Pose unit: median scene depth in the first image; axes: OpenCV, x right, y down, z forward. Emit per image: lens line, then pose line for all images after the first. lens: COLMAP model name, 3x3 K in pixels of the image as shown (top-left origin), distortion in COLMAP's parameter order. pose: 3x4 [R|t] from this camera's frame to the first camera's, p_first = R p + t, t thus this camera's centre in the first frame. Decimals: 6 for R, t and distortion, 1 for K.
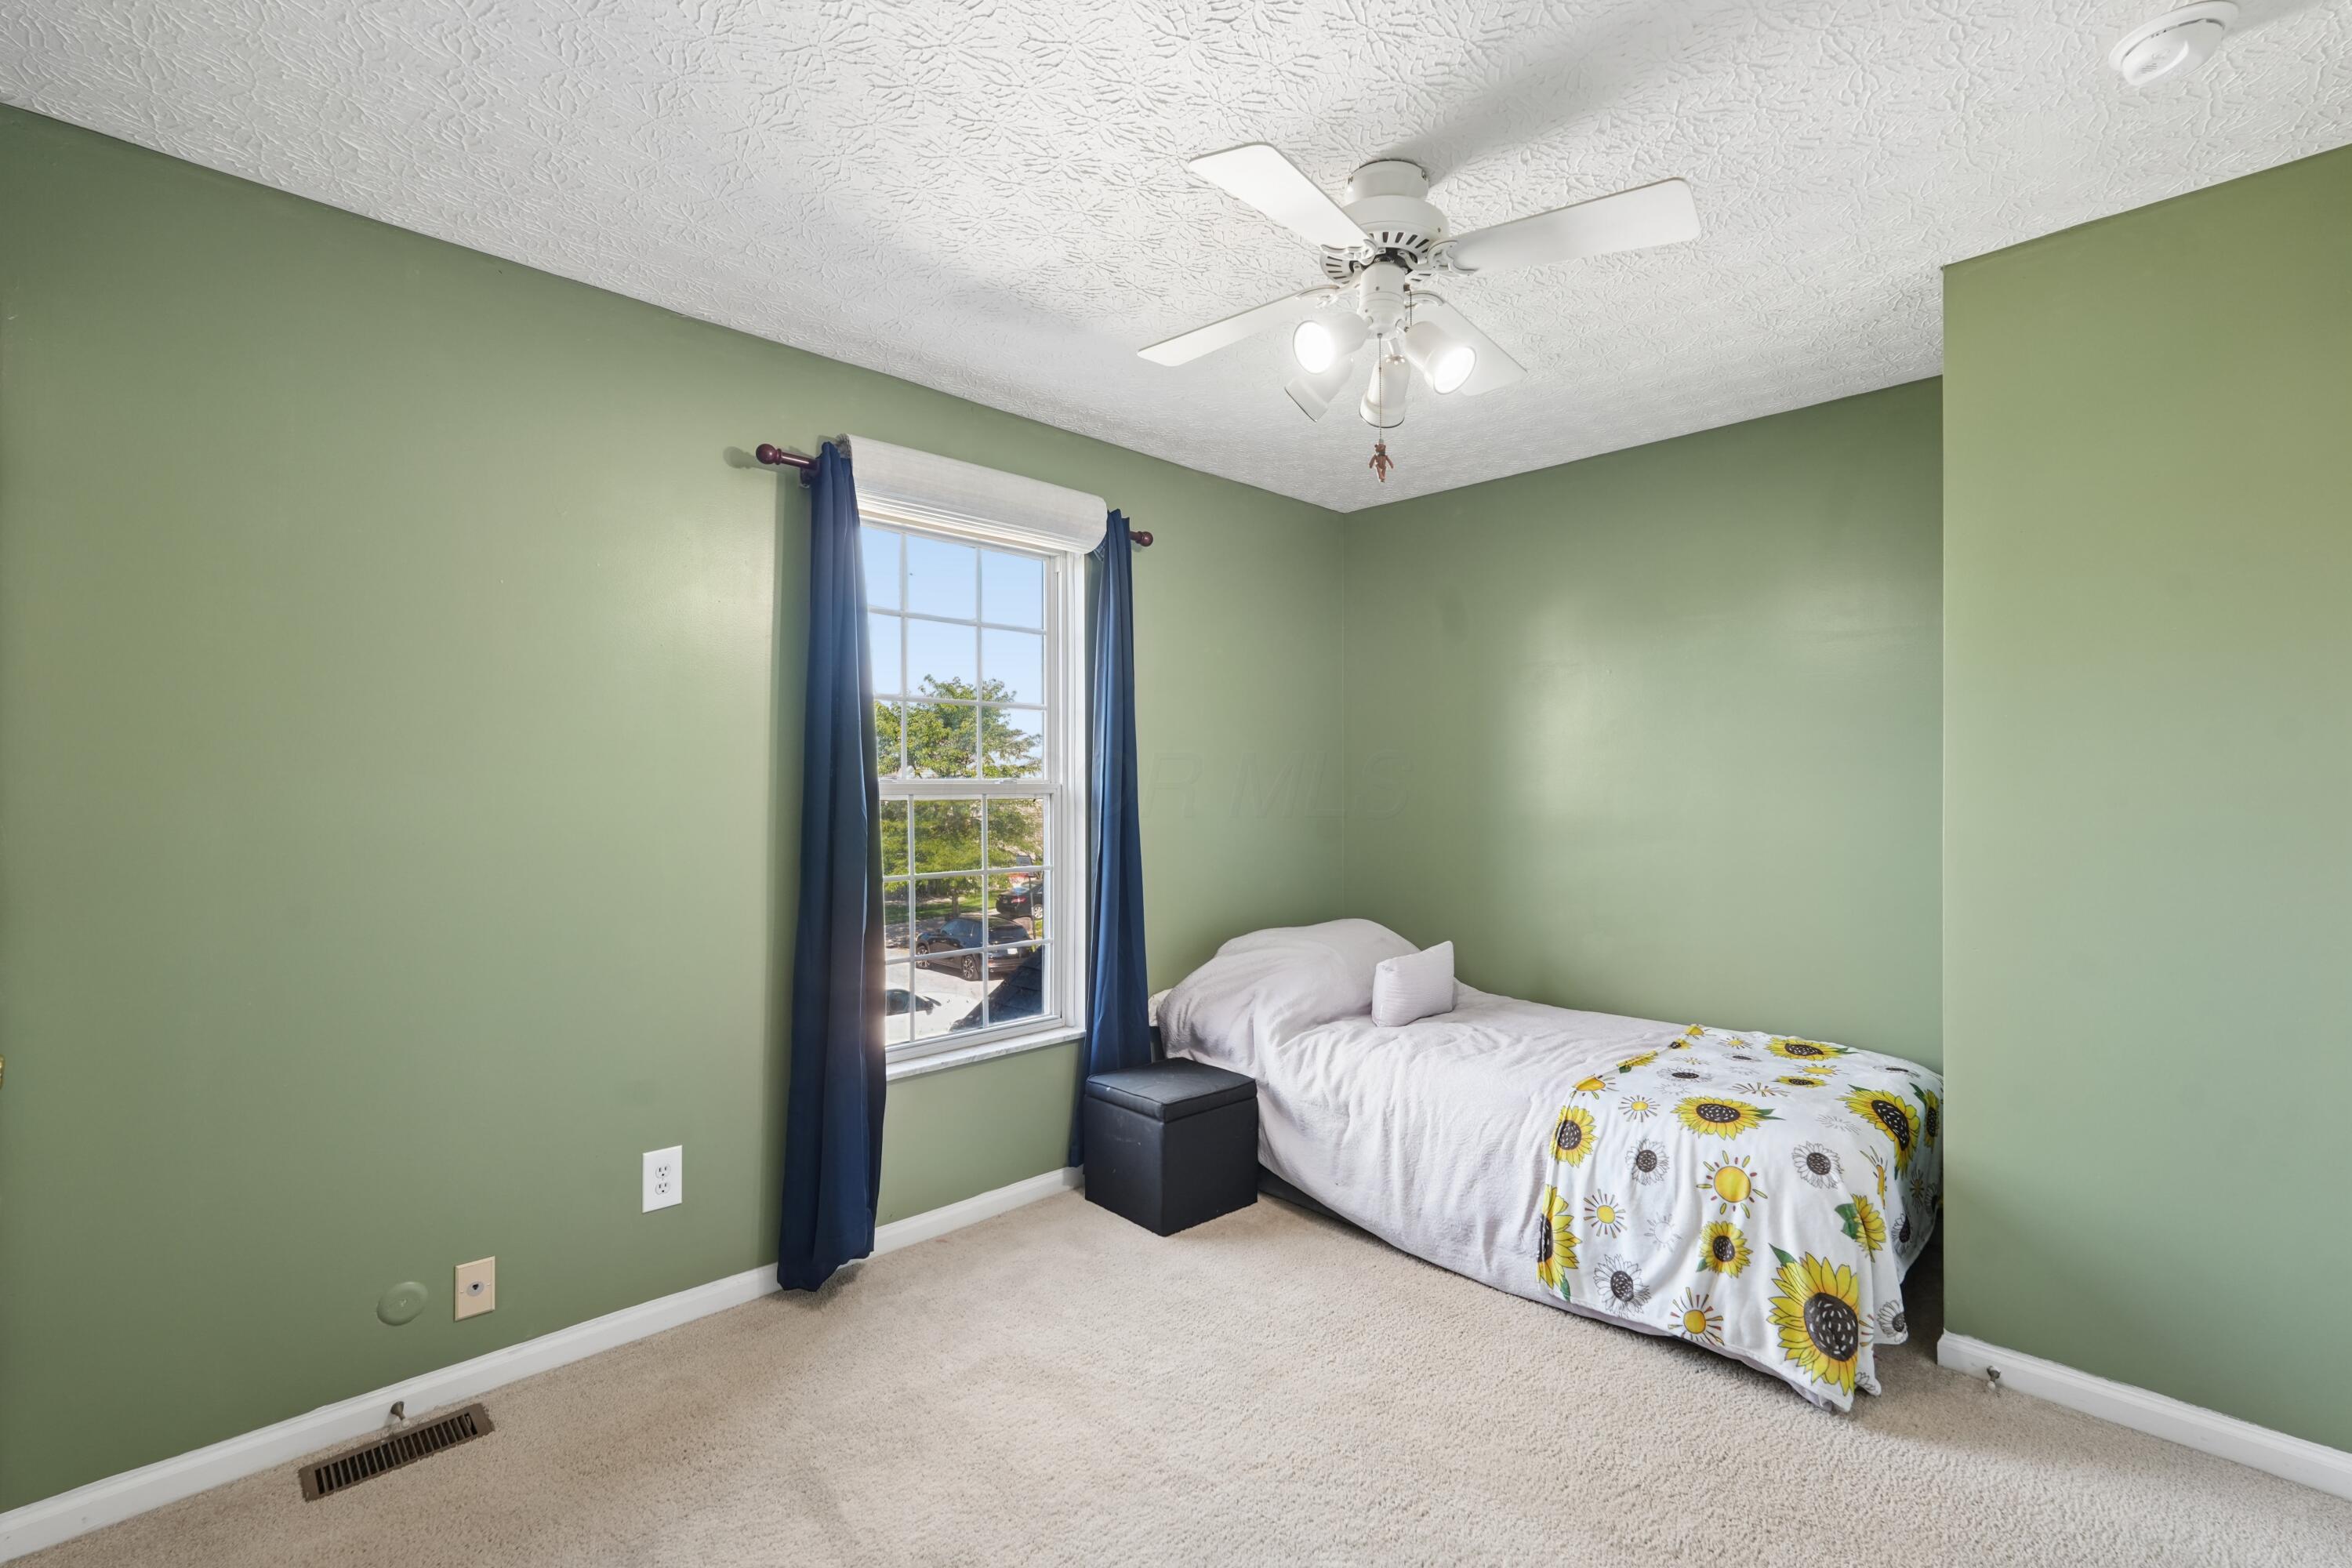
lens RADIAL K [[1030.8, 0, 1185.3], [0, 1030.8, 792.4], [0, 0, 1]] dist [-0.001953, 0.000275]
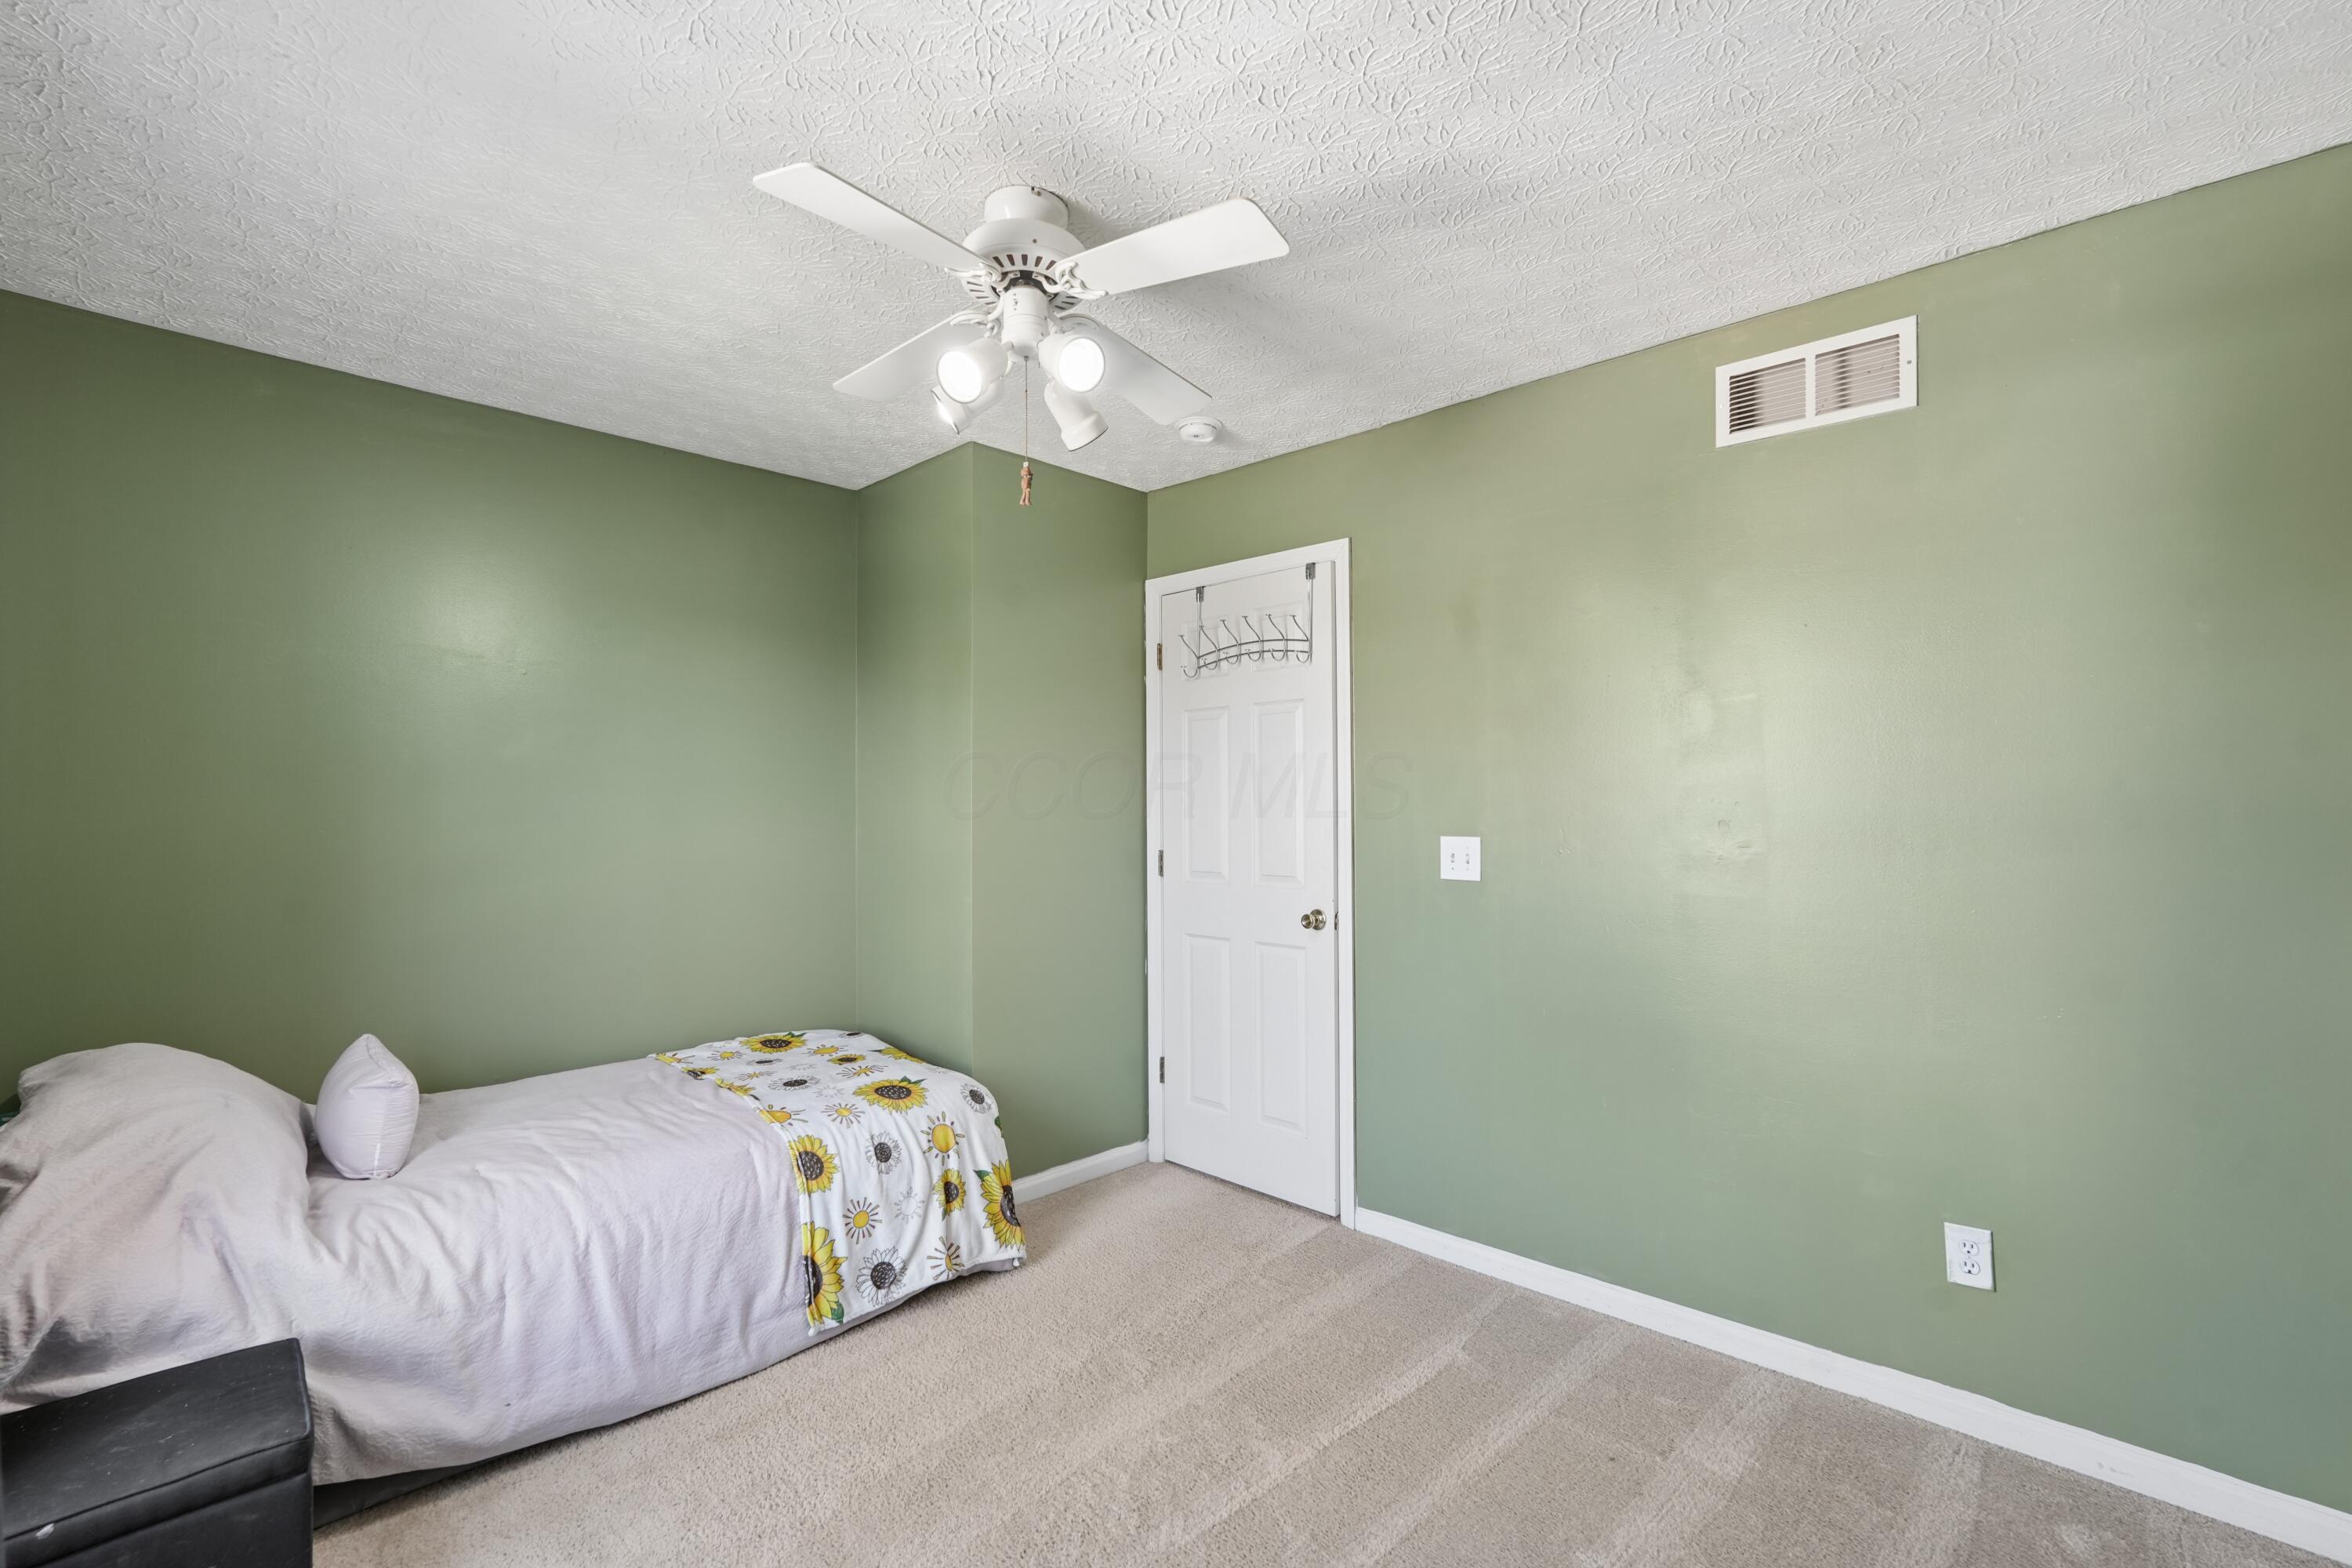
lens RADIAL K [[1030.8, 0, 1185.3], [0, 1030.8, 792.4], [0, 0, 1]] dist [-0.001953, 0.000275]
pose [[-0.027042, 0.014161, 0.999534, -0.639683], [-0.006850, 0.999874, -0.014351, -0.011465], [-0.999611, -0.007235, -0.026941, 0.686695]]
